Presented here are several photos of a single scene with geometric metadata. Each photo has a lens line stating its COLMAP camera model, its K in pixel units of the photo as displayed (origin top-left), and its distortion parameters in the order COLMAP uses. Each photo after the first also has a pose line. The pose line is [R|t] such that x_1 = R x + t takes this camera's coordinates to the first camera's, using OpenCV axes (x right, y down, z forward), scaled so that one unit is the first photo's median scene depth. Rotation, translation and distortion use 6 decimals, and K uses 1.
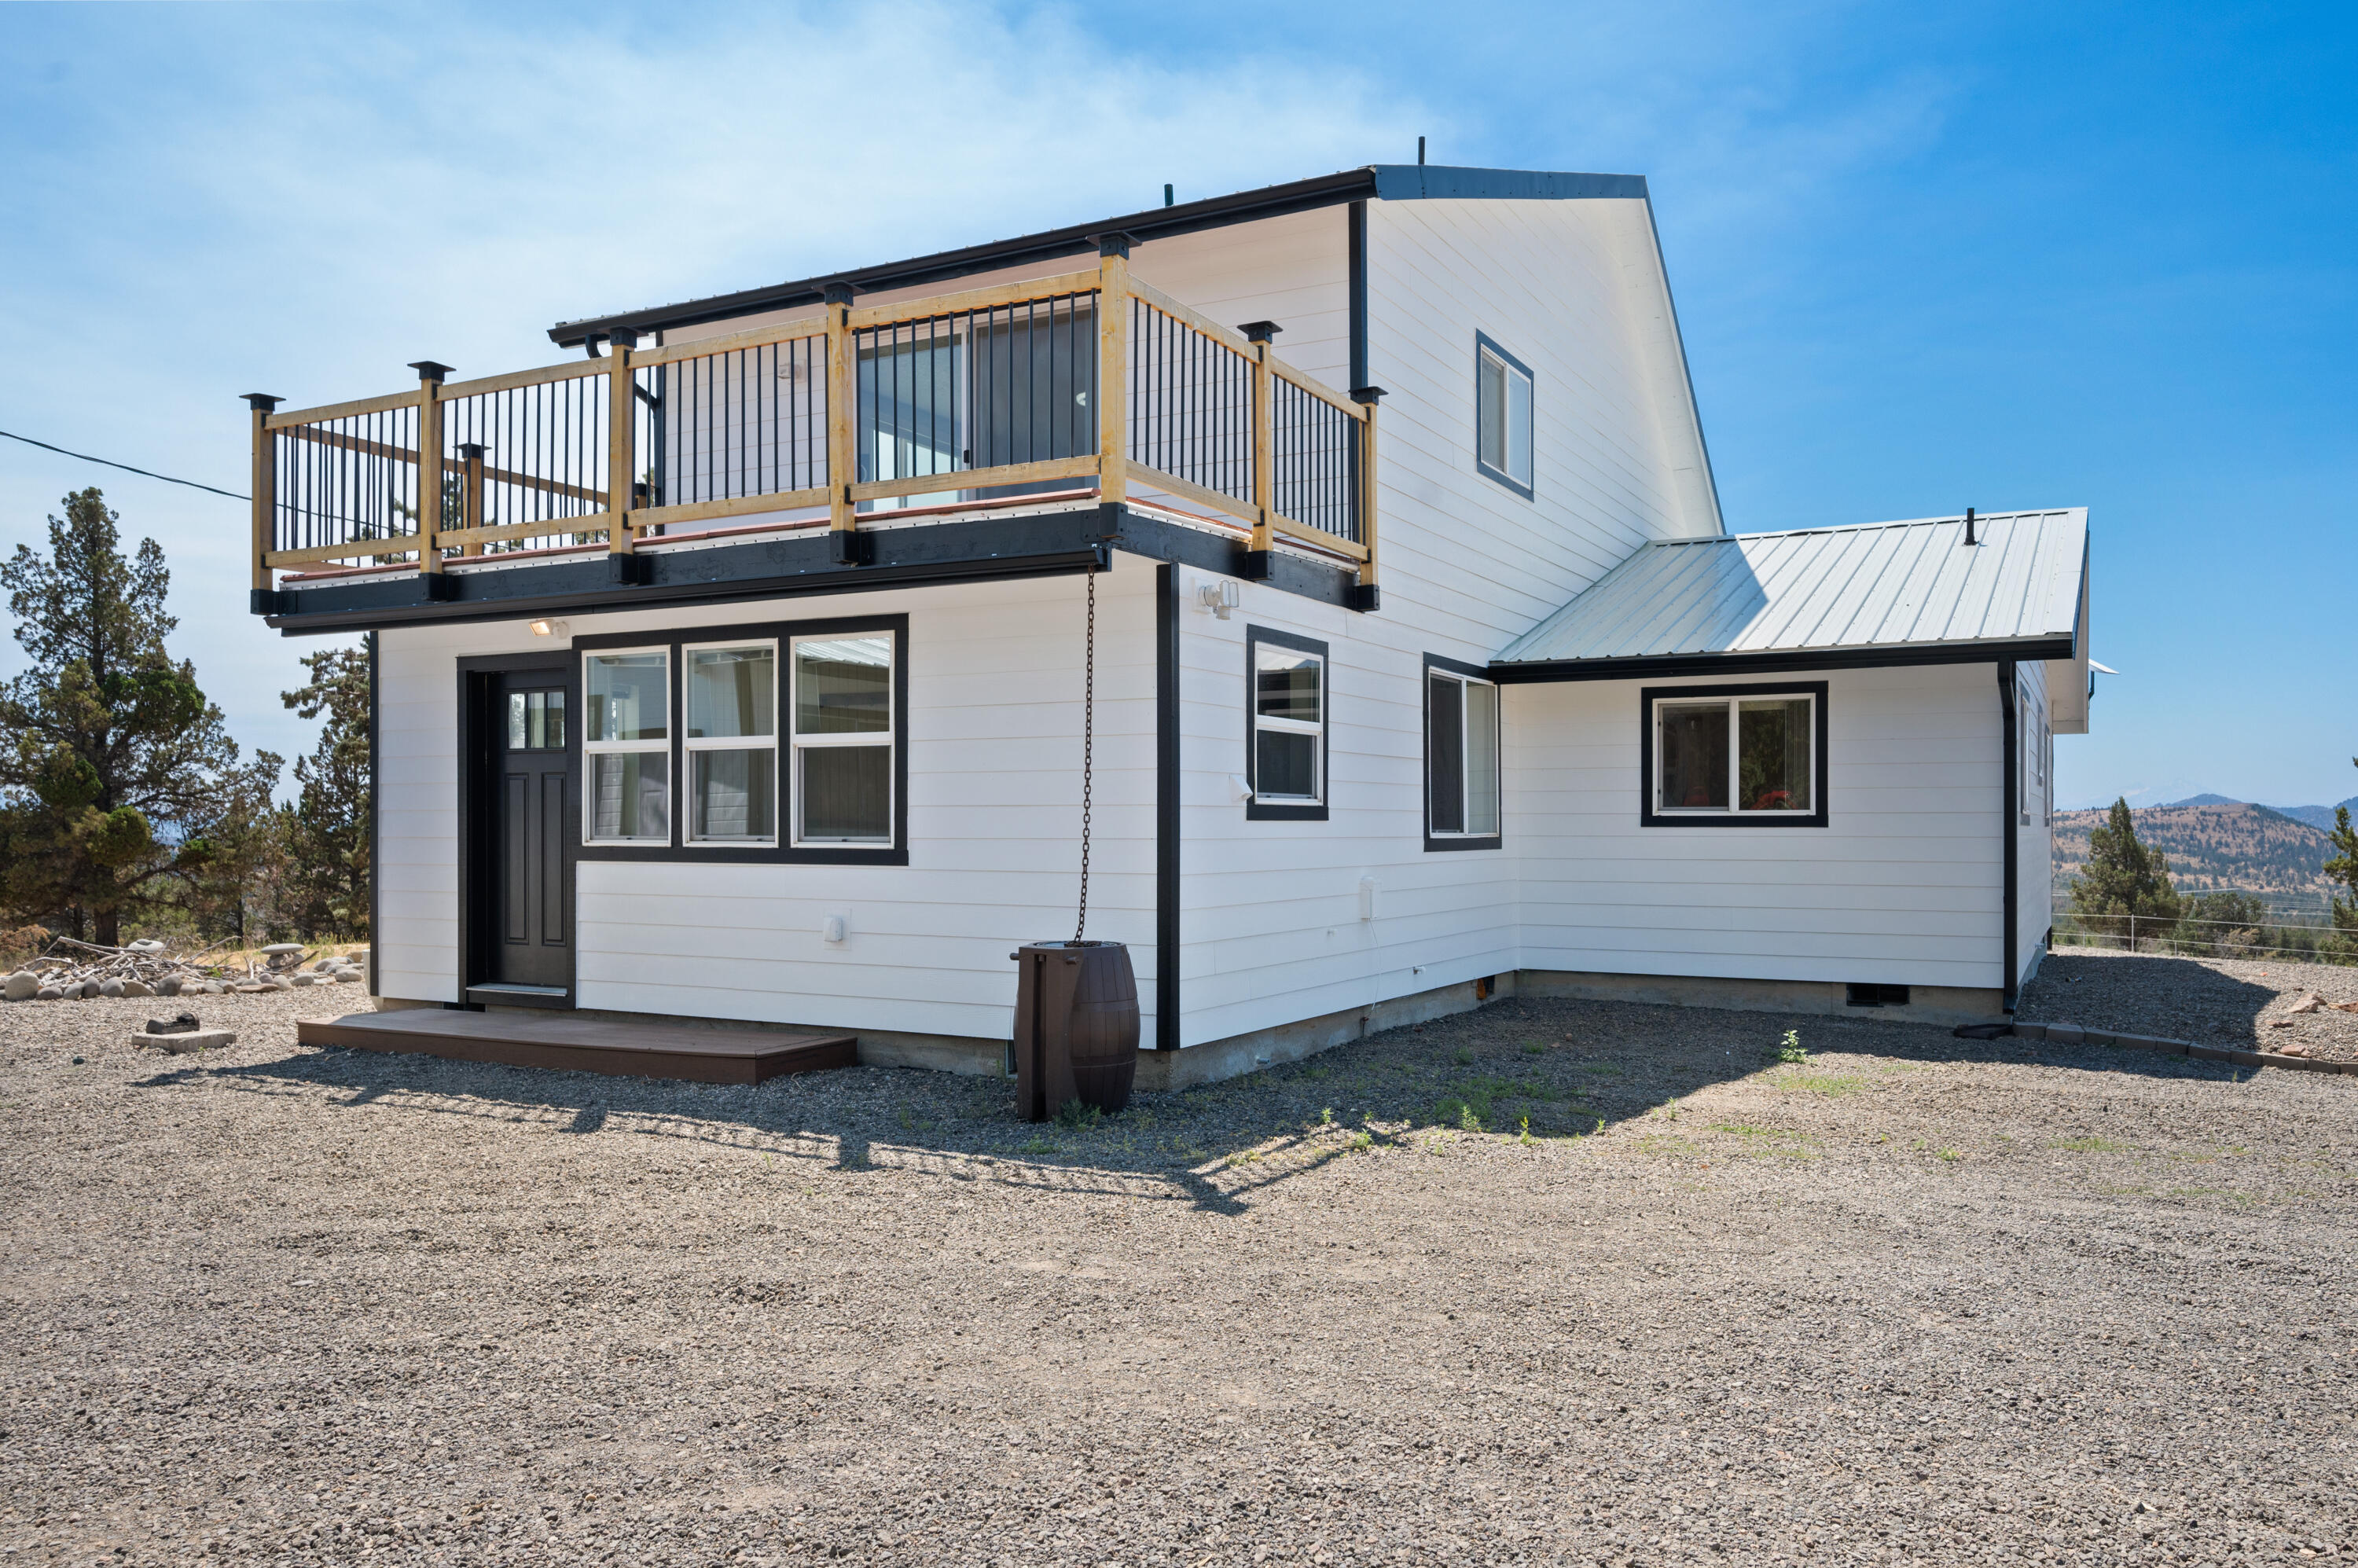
lens RADIAL K [[1649.9, 0, 1222.5], [0, 1649.9, 817.0], [0, 0, 1]] dist [-0.003116, -0.003505]
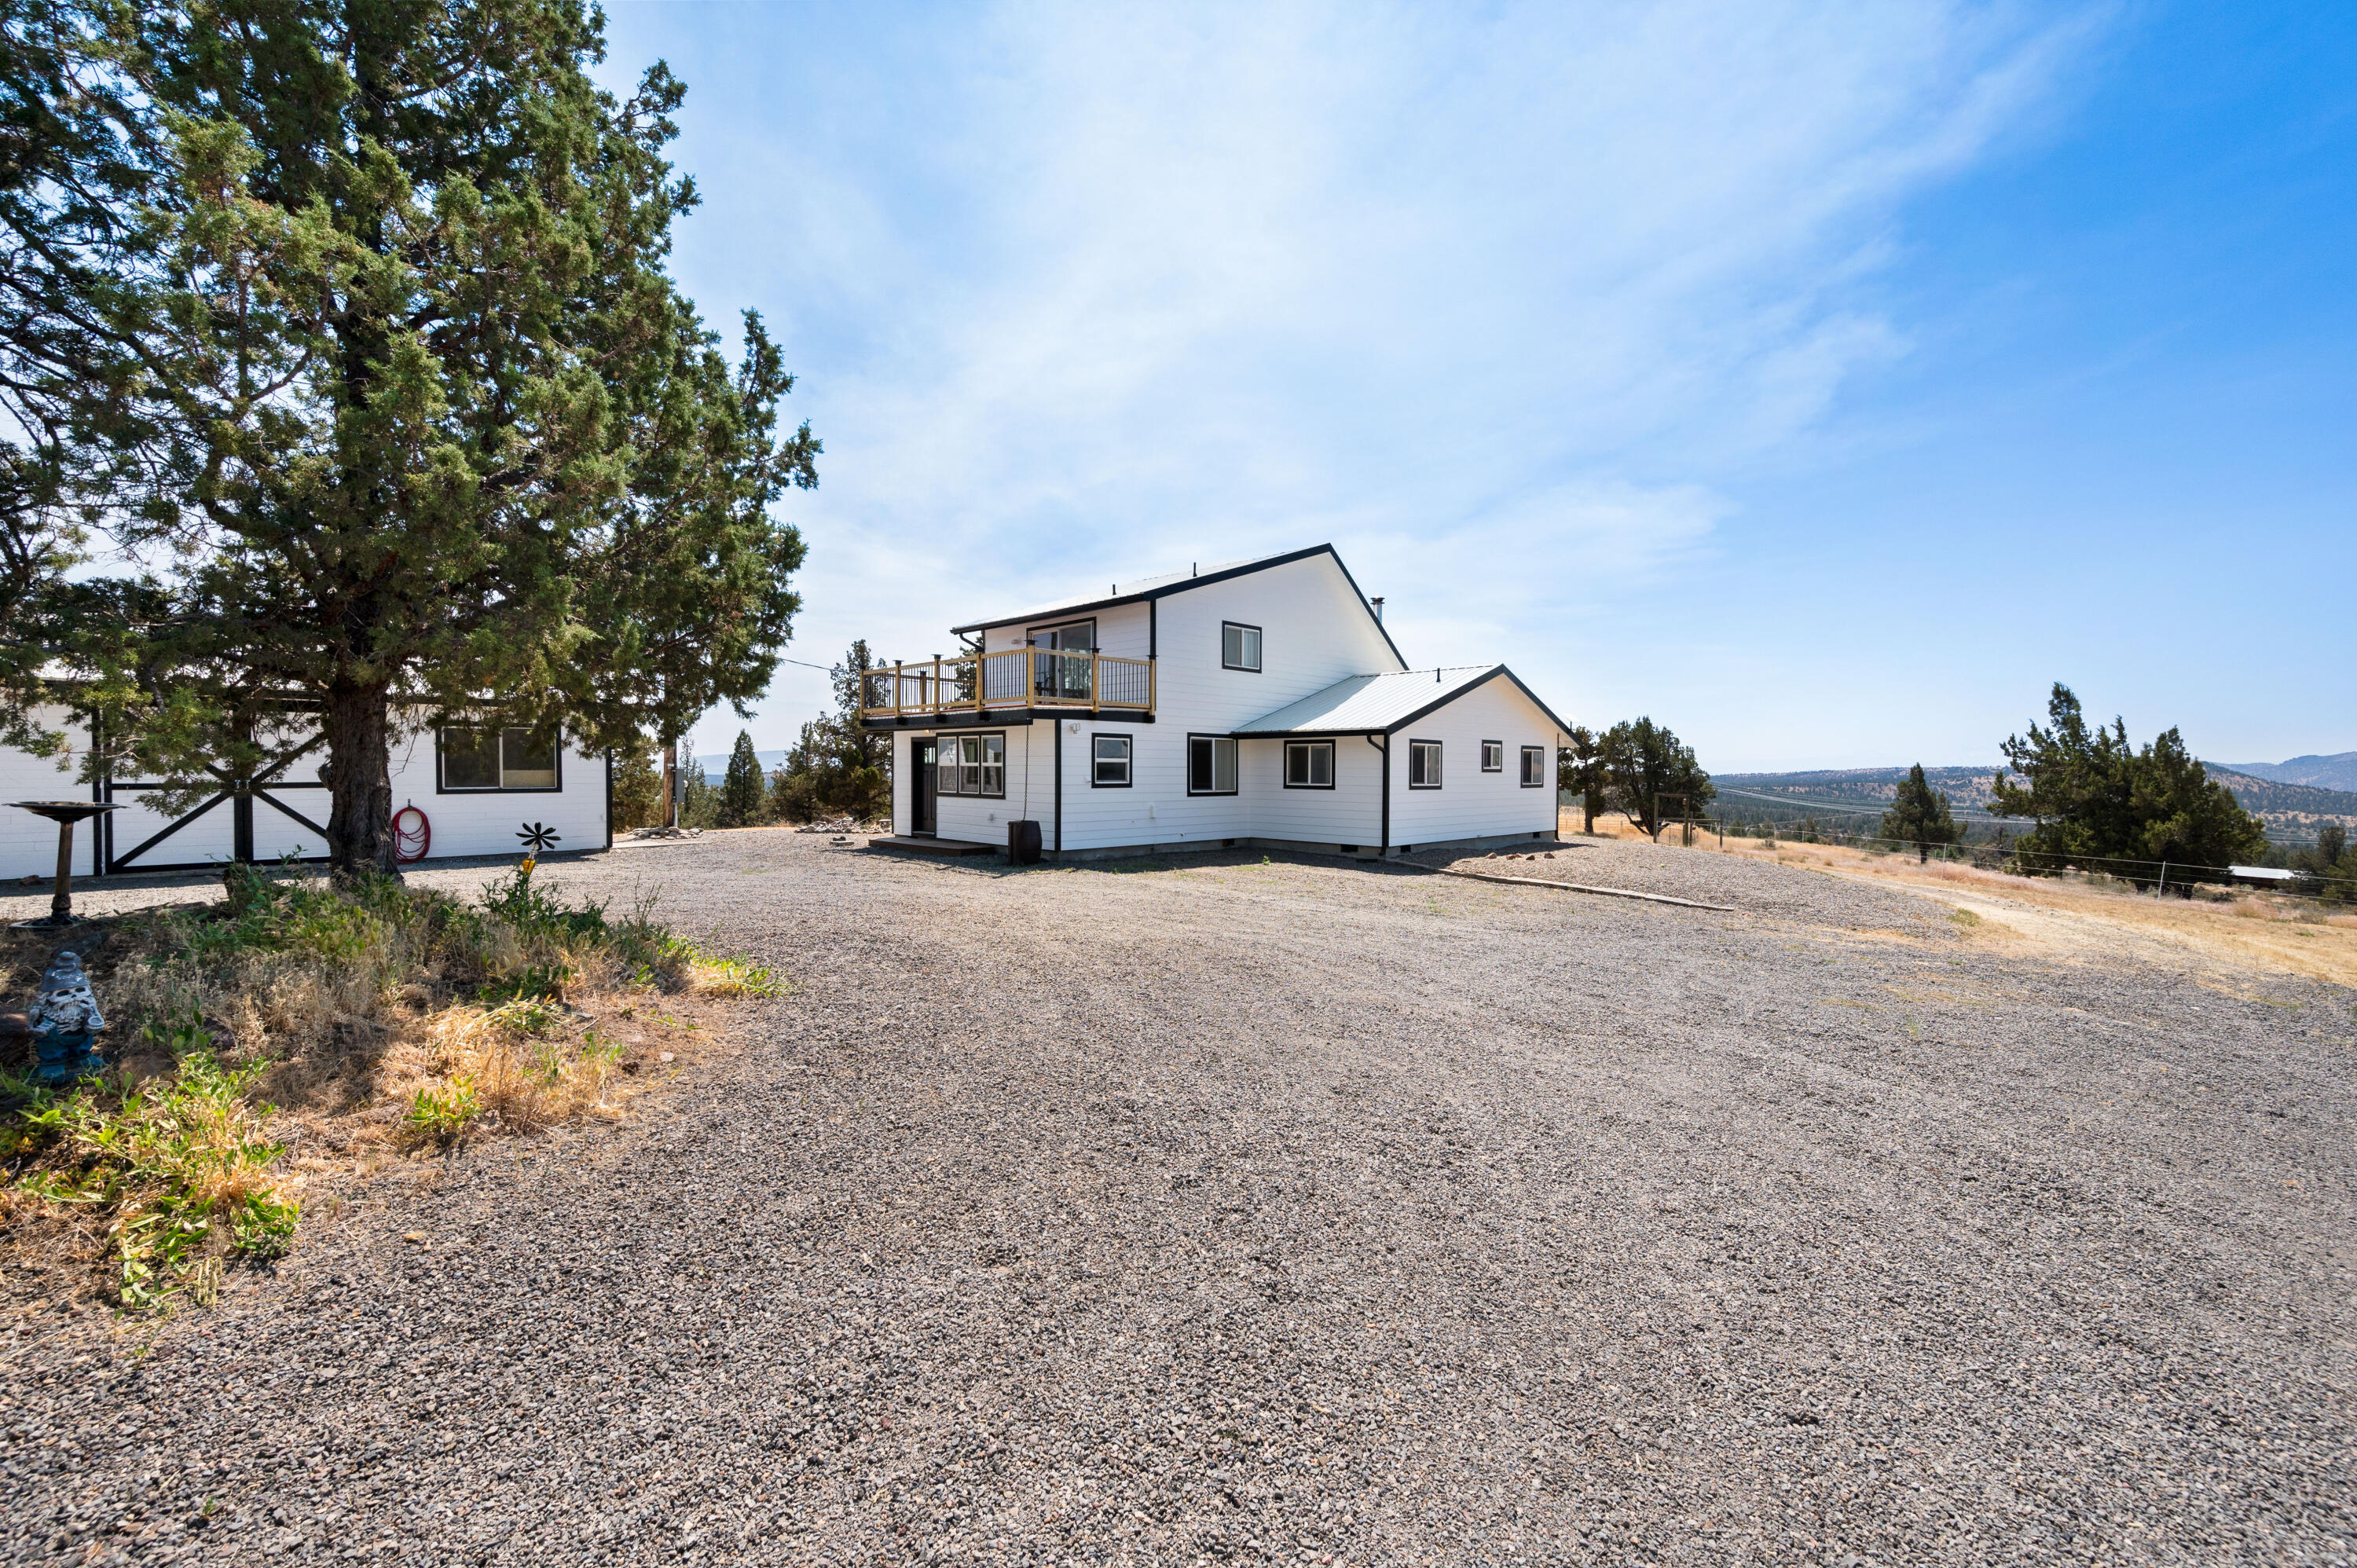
lens RADIAL K [[937.7, 0, 1175.0], [0, 937.7, 757.2], [0, 0, 1]] dist [-0.000085, -0.000231]
pose [[0.953588, 0.002987, -0.301101, 0.669950], [-0.005106, 0.999967, -0.006251, -0.045115], [0.301073, 0.007498, 0.953572, -0.735557]]
